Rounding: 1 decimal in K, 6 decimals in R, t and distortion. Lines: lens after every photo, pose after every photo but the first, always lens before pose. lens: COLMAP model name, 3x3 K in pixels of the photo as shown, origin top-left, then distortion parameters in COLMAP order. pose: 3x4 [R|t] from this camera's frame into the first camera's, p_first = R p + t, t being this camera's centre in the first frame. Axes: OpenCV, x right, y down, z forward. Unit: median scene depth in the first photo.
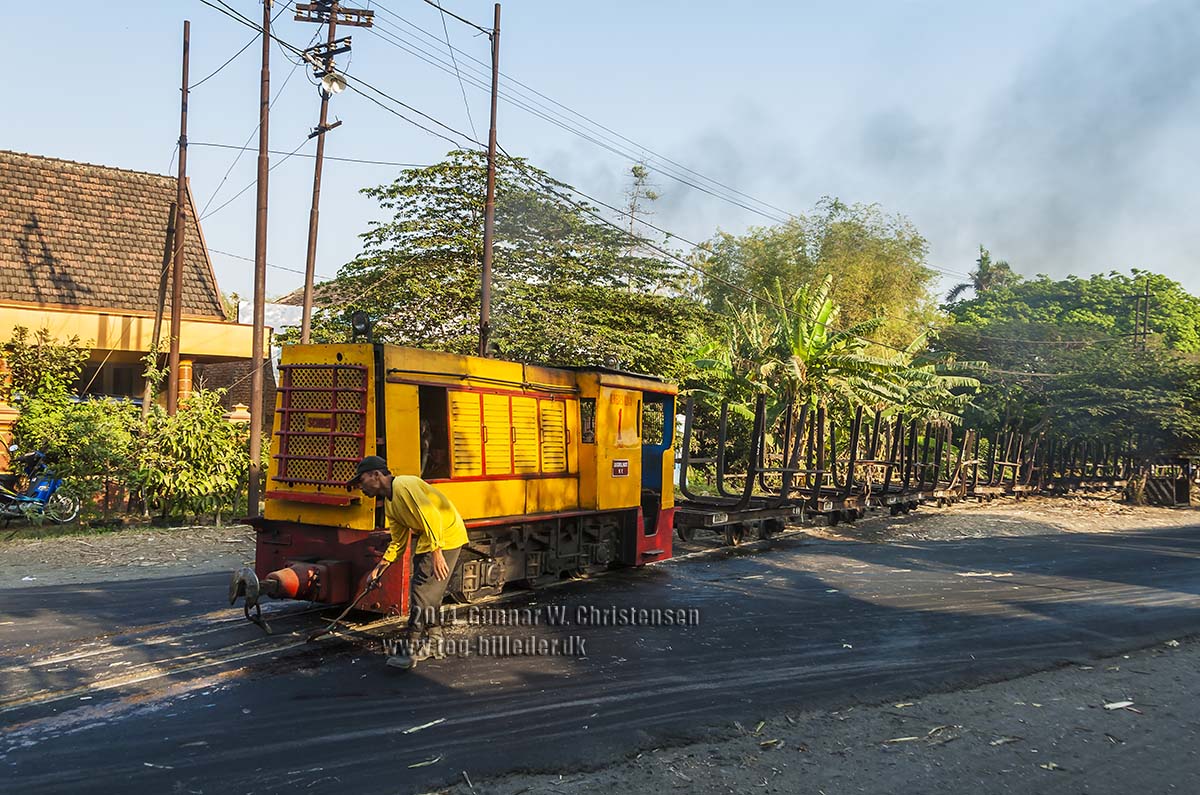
lens RADIAL K [[924.7, 0, 598.2], [0, 924.7, 412.7], [0, 0, 1]] dist [0.050310, -0.049498]
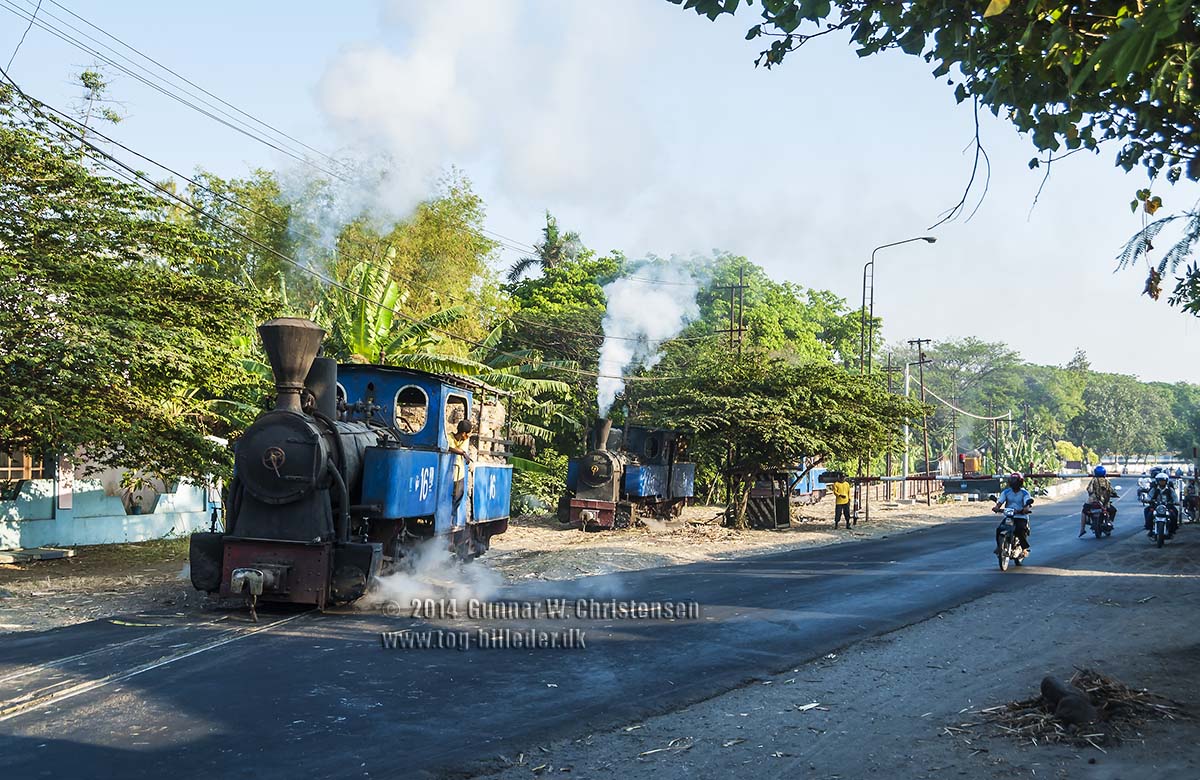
lens RADIAL K [[1329.8, 0, 541.5], [0, 1329.8, 392.4], [0, 0, 1]] dist [0.004639, -0.246108]
pose [[0.920713, -0.005610, 0.390199, -0.041041], [0.014894, 0.999673, -0.020770, -0.002819], [-0.389955, 0.024935, 0.920496, -0.037728]]
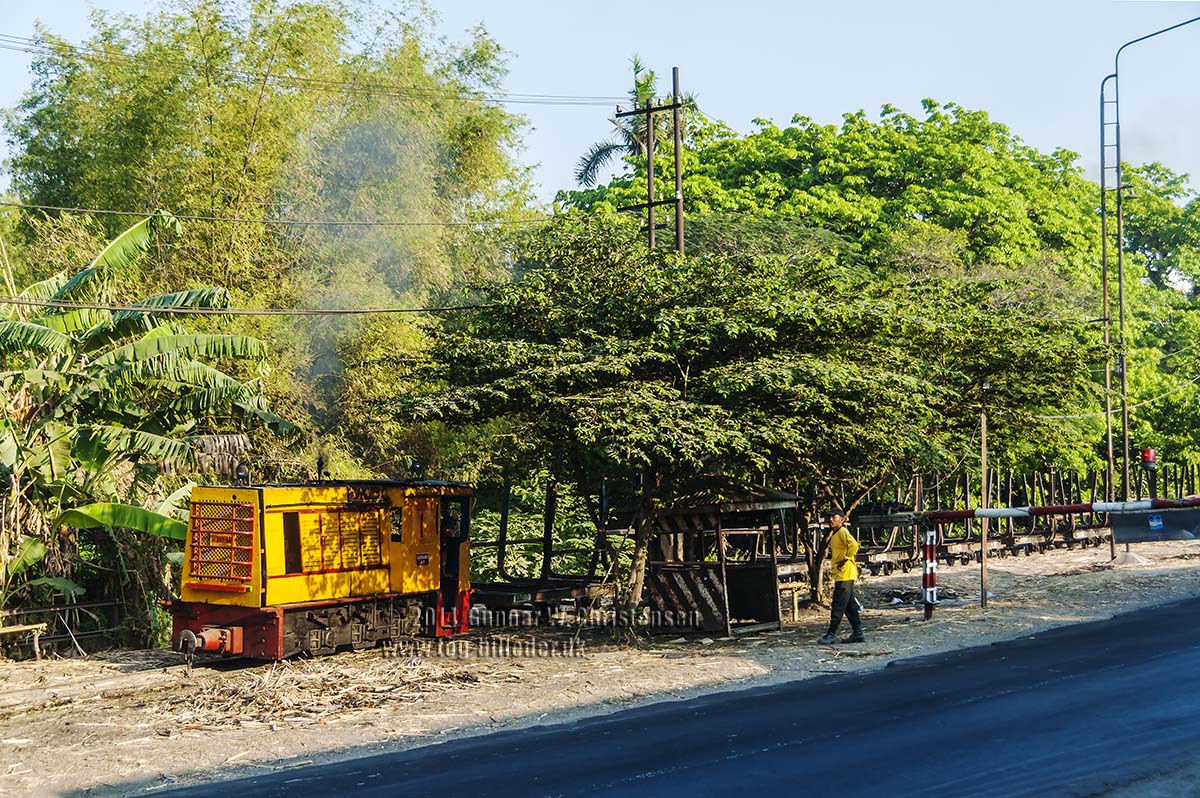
lens RADIAL K [[1833.2, 0, 600.0], [0, 1833.2, 399.0], [0, 0, 1]] dist [-0.032830, 0.146560]
pose [[0.976010, -0.057217, 0.210071, 0.228772], [0.063222, 0.997757, -0.021978, 0.008253], [-0.208343, 0.034732, 0.977439, 0.145671]]
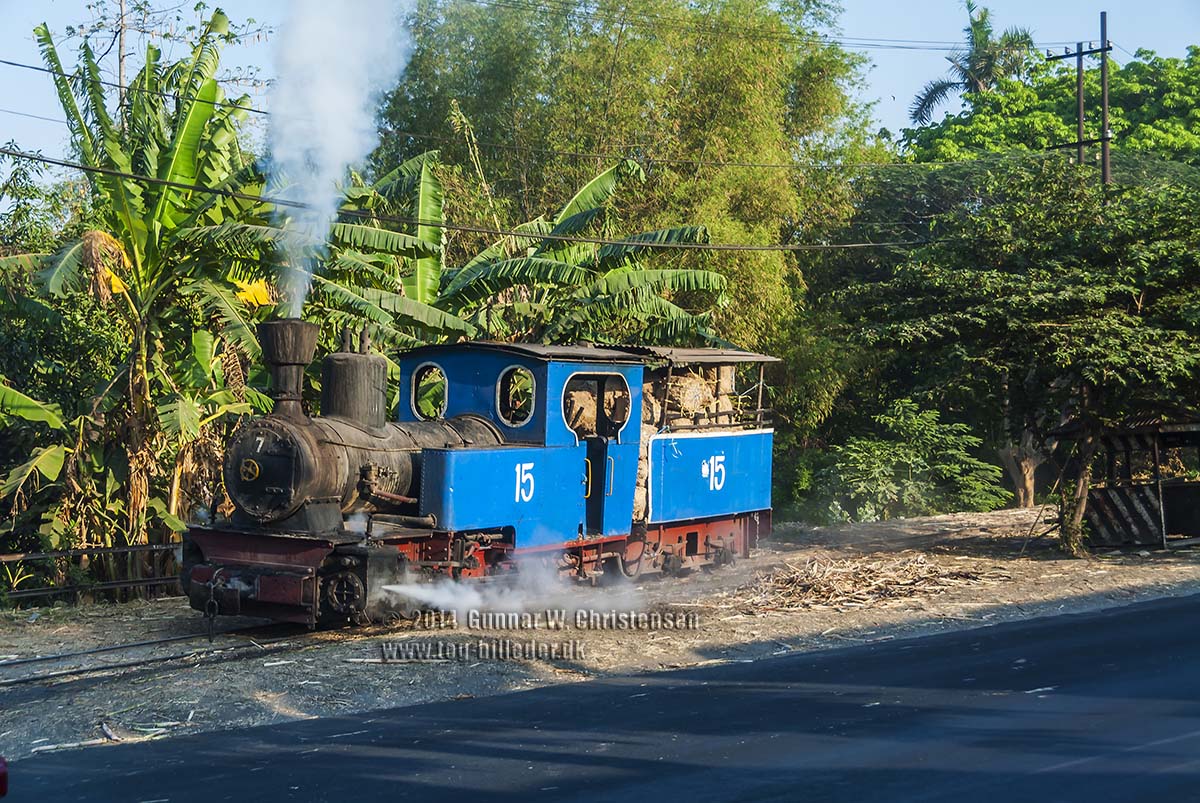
lens RADIAL K [[1833.2, 0, 600.0], [0, 1833.2, 401.5], [0, 0, 1]] dist [-0.032830, 0.146560]
pose [[0.995561, -0.062908, 0.070010, 0.175127], [0.062773, 0.998019, 0.004126, 0.008631], [-0.070131, 0.000287, 0.997538, 0.114766]]
